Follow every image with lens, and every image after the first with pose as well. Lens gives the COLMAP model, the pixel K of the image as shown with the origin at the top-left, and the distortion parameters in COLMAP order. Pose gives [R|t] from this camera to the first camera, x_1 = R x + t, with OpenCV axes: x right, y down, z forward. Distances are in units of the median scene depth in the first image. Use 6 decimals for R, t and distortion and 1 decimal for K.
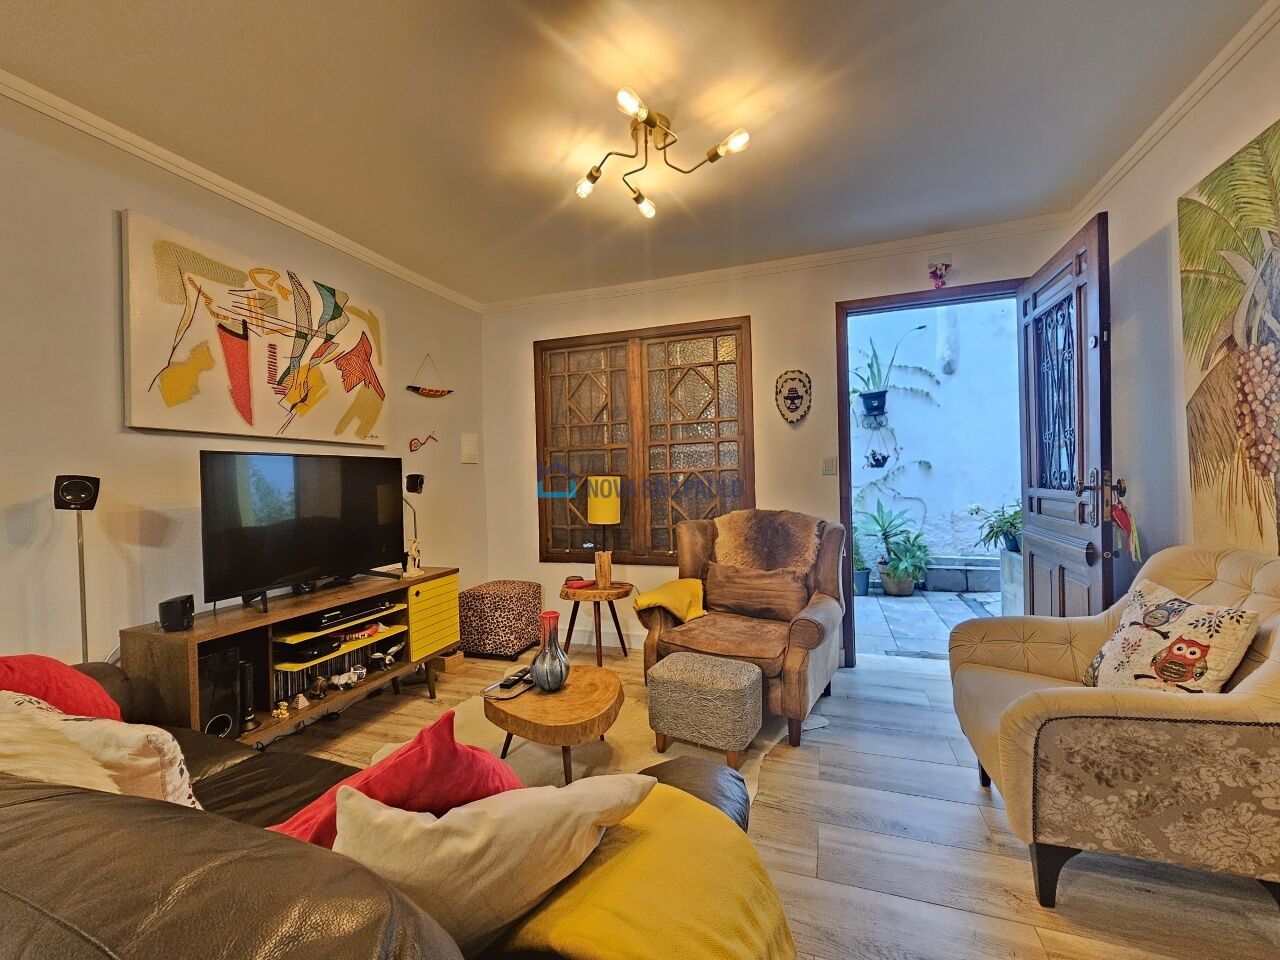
lens RADIAL K [[525.2, 0, 645.2], [0, 525.2, 482.6], [0, 0, 1]] dist [0.000235, -0.000272]
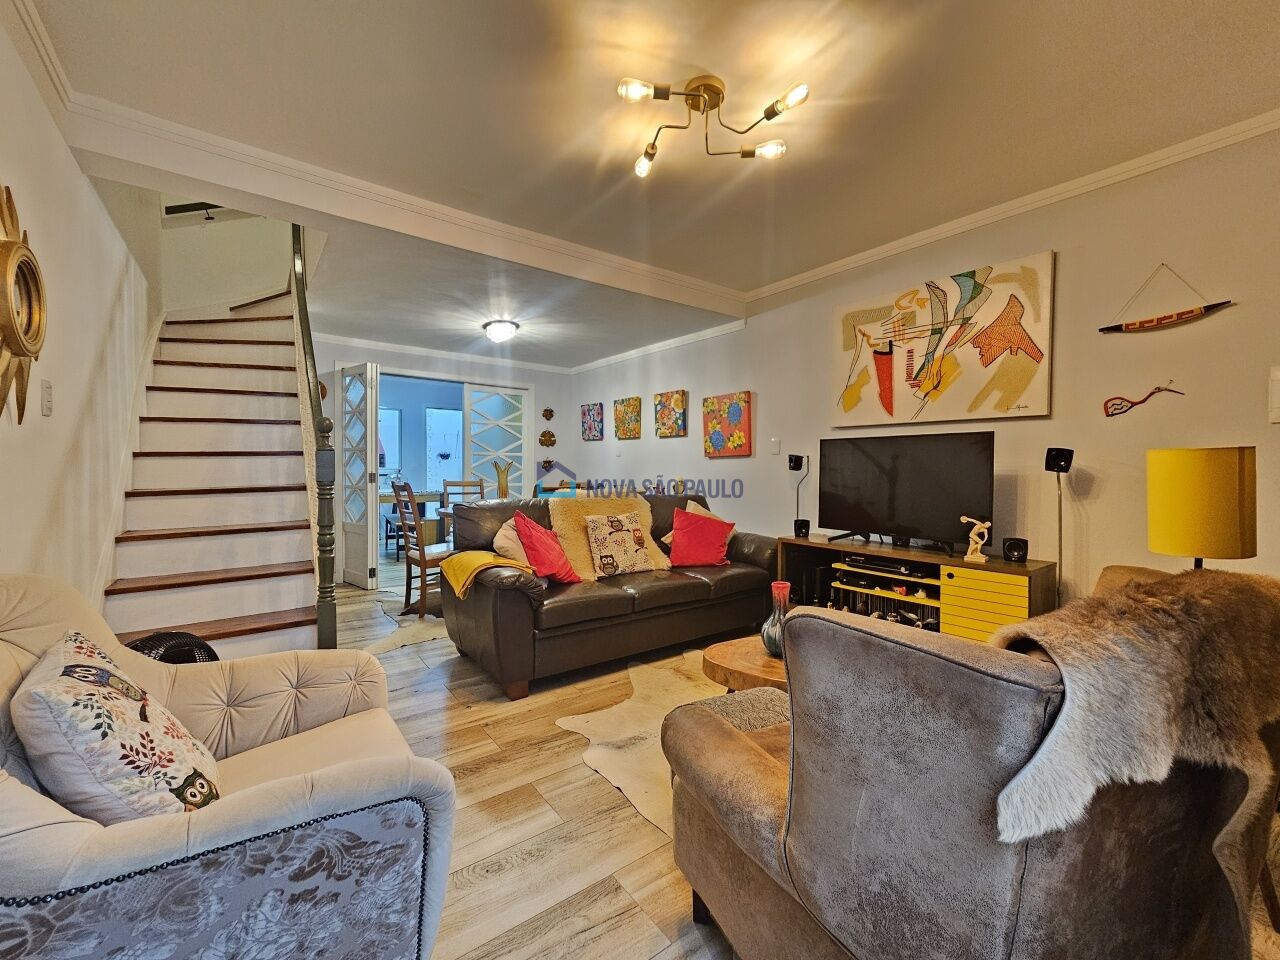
lens RADIAL K [[525.2, 0, 637.8], [0, 525.2, 475.2], [0, 0, 1]] dist [0.000235, -0.000272]
pose [[-0.565832, 0.044935, -0.823295, 0.709414], [0.013198, 0.998880, 0.045447, -0.023570], [0.824415, 0.014850, -0.565791, 1.139659]]
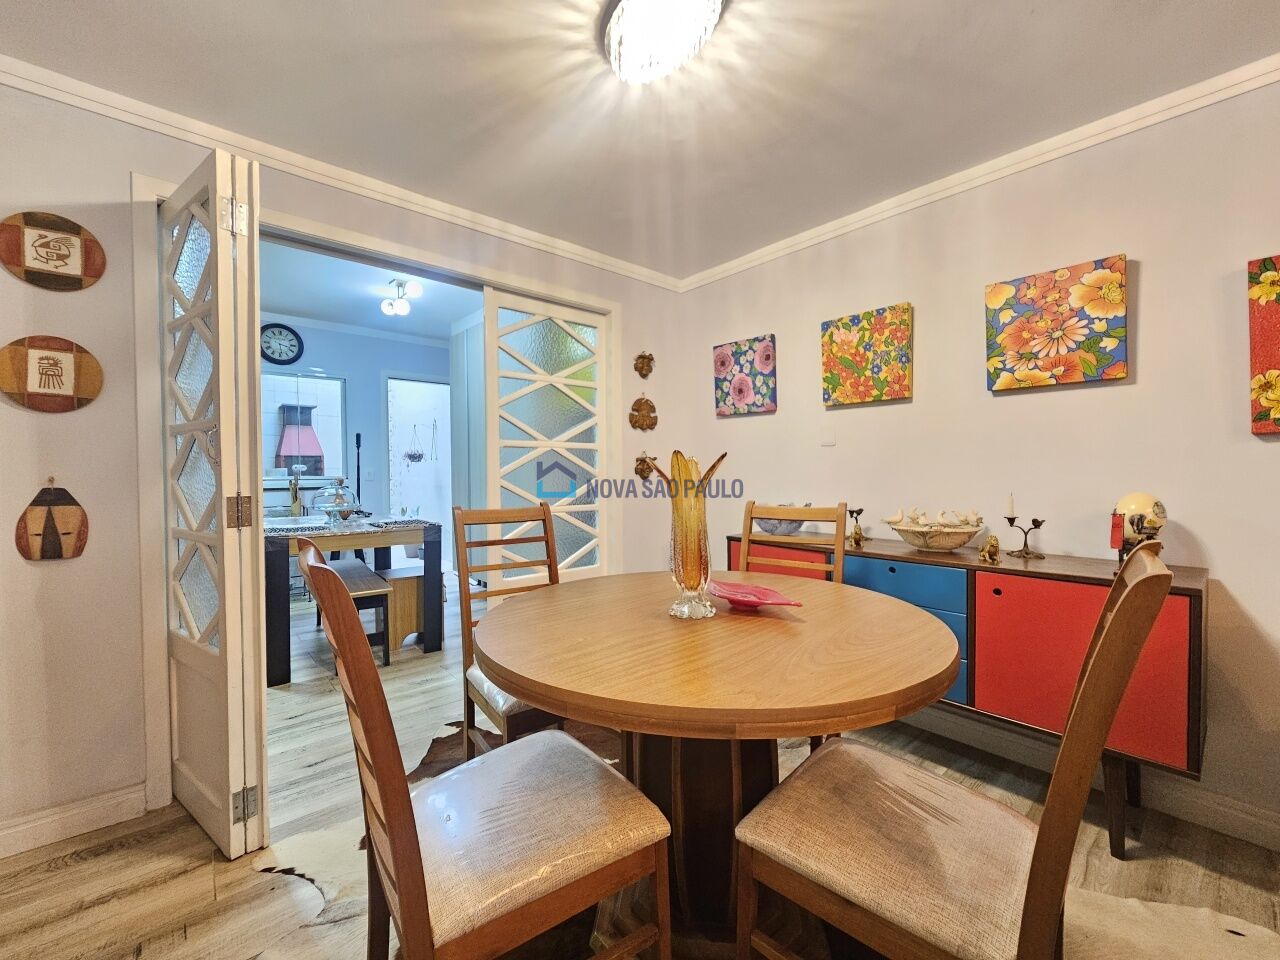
lens RADIAL K [[525.2, 0, 636.9], [0, 525.2, 474.9], [0, 0, 1]] dist [0.000235, -0.000272]
pose [[-0.504060, 0.049009, -0.862277, -2.126087], [0.026490, 0.998796, 0.041283, 0.080660], [0.863263, -0.002033, -0.504751, -3.369411]]
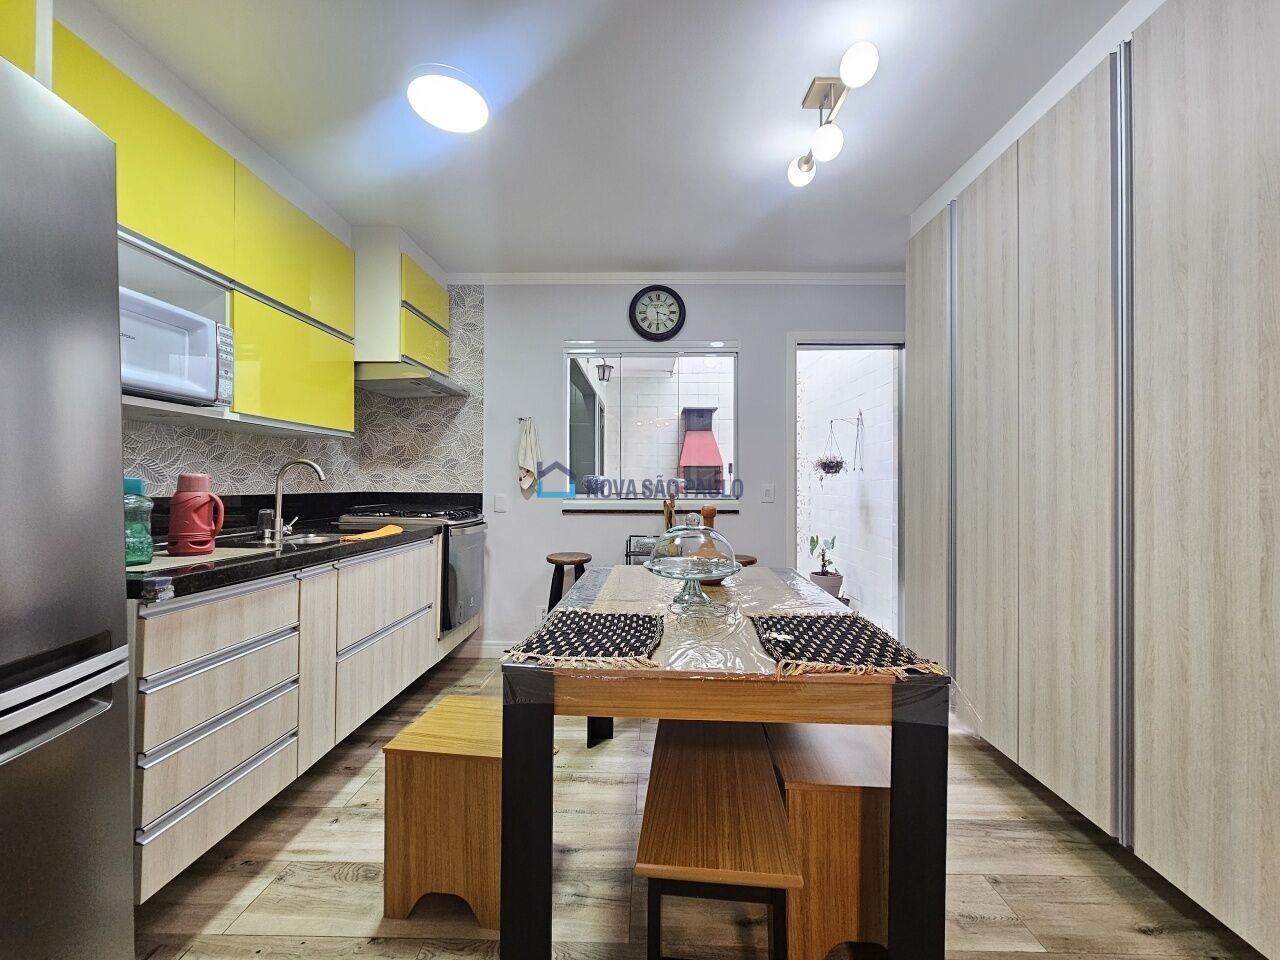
lens RADIAL K [[525.2, 0, 636.7], [0, 525.2, 480.0], [0, 0, 1]] dist [0.000235, -0.000272]
pose [[-0.953161, 0.030875, -0.300882, -4.102886], [0.029294, 0.999523, 0.009765, 0.078520], [0.301040, 0.000493, -0.953611, -6.238980]]
